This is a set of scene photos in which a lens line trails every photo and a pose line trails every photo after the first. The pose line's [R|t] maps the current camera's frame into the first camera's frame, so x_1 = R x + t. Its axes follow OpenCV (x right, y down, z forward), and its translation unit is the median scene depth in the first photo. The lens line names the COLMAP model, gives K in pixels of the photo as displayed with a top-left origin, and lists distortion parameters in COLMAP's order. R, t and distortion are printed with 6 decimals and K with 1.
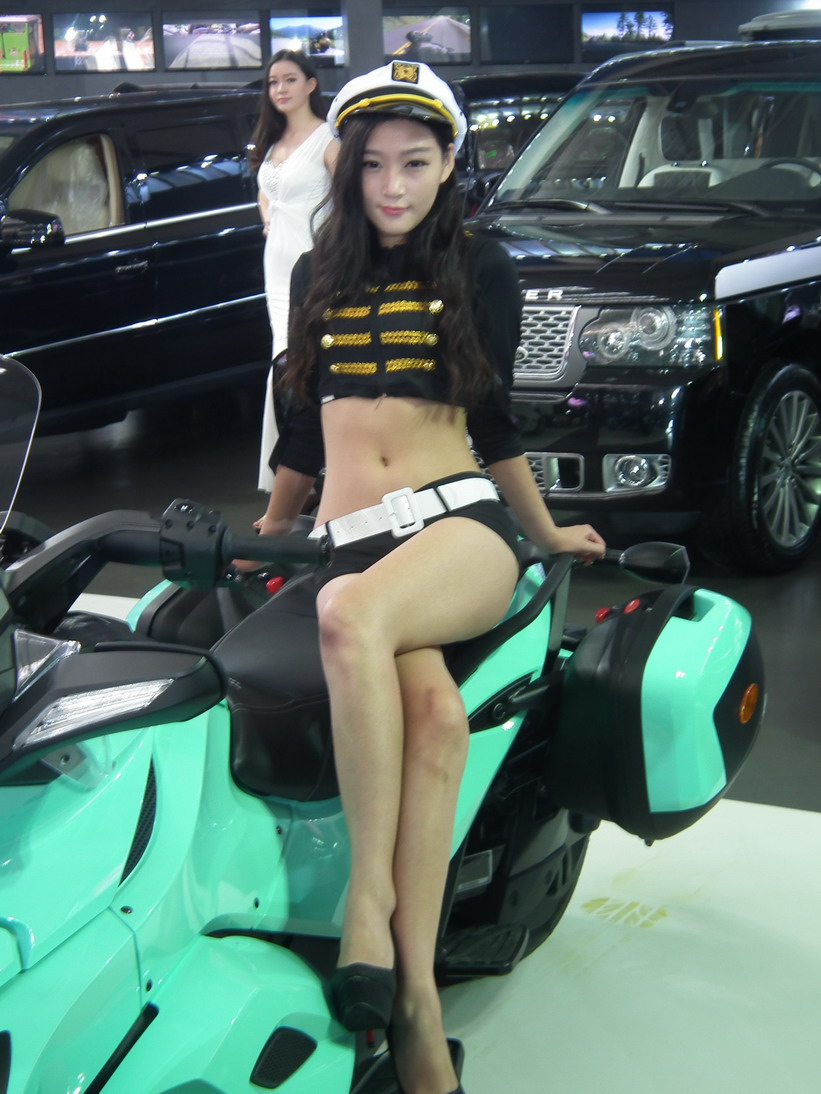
lens RADIAL K [[1807.6, 0, 410.5], [0, 1807.6, 547.0], [0, 0, 1]] dist [-0.052246, 0.133601]
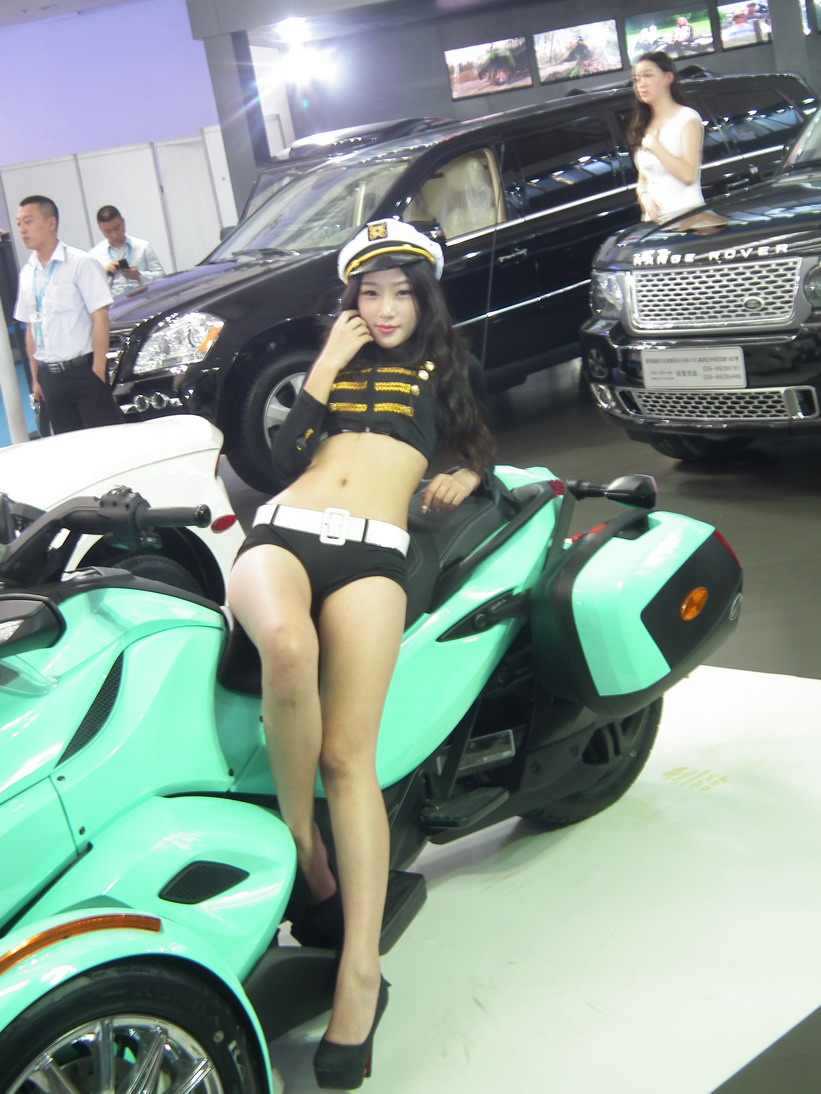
lens RADIAL K [[1555.7, 0, 410.5], [0, 1555.7, 547.0], [0, 0, 1]] dist [-0.007718, -0.072148]
pose [[0.946214, -0.063247, -0.317300, 0.157466], [0.076938, 0.996560, 0.030792, 0.000876], [0.314261, -0.053549, 0.947825, -0.021143]]
